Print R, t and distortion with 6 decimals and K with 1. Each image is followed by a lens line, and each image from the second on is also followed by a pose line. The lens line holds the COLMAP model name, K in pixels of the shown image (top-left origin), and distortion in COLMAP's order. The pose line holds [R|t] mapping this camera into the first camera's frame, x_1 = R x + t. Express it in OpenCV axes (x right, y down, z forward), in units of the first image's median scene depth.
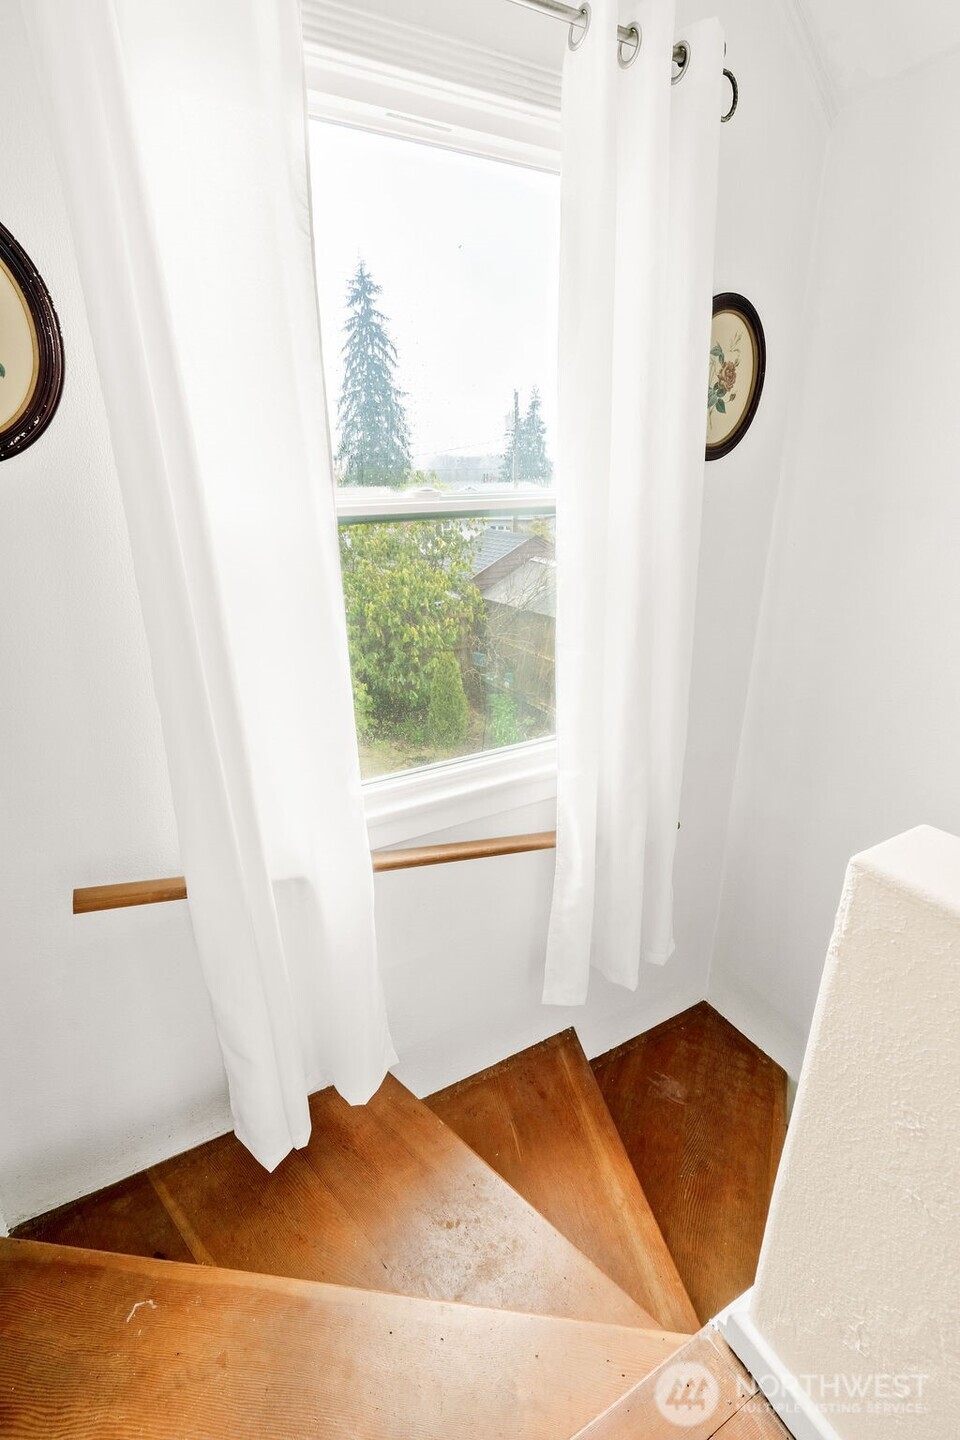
lens RADIAL K [[646.8, 0, 487.0], [0, 646.8, 718.3], [0, 0, 1]] dist [-0.001765, 0.000337]
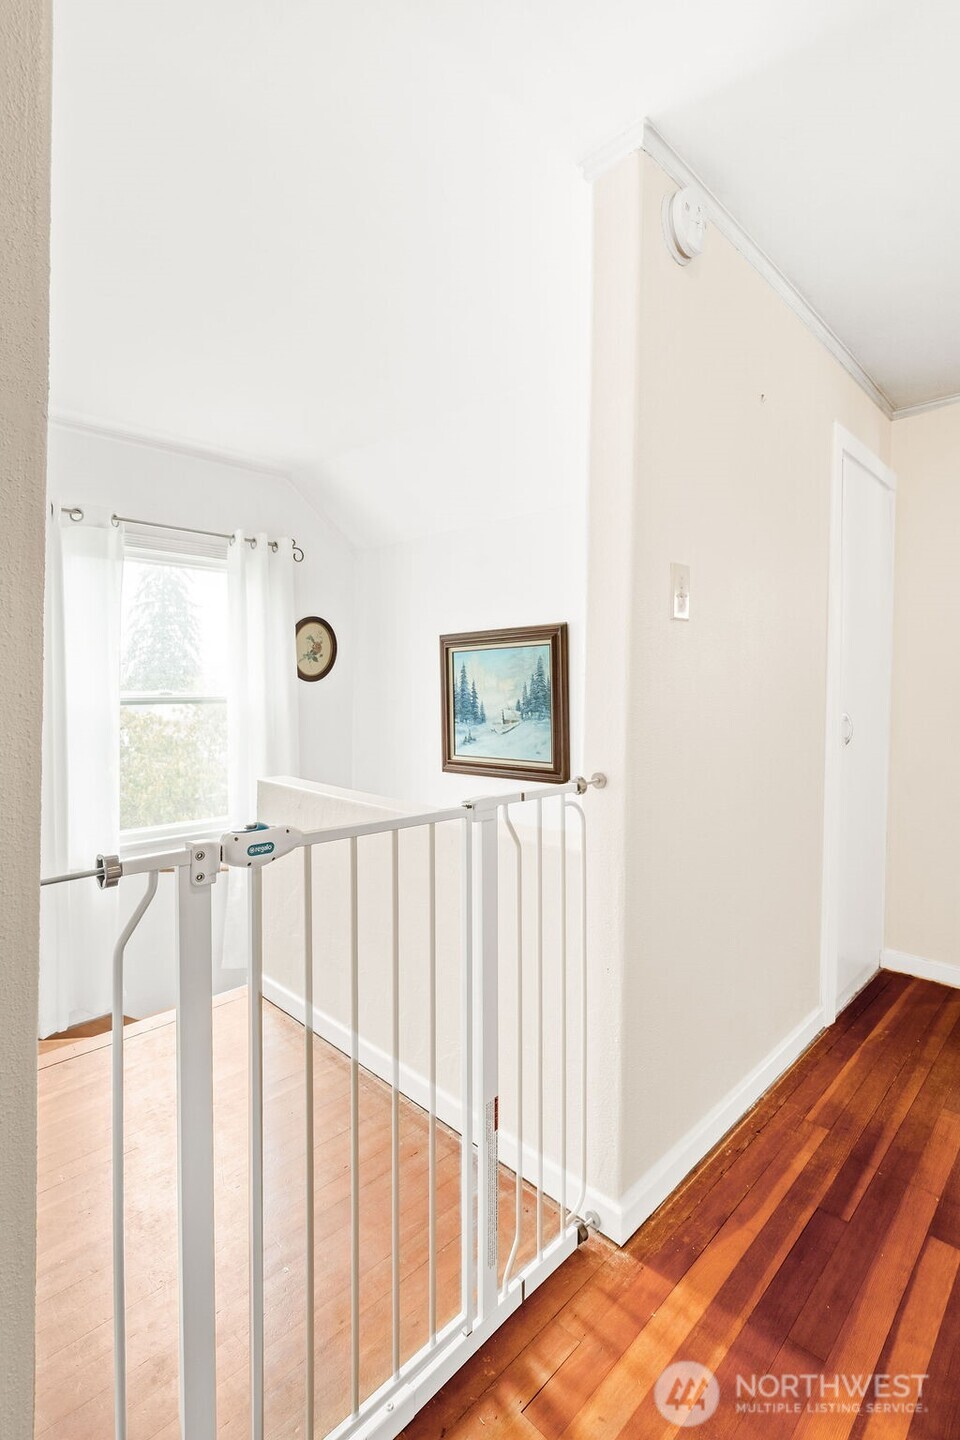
lens RADIAL K [[646.8, 0, 474.5], [0, 646.8, 707.6], [0, 0, 1]] dist [-0.001765, 0.000337]
pose [[0.958574, 0.020532, 0.284103, 0.031508], [0.071682, 0.947912, -0.310361, 0.049343], [-0.275677, 0.317869, 0.907172, -0.136224]]
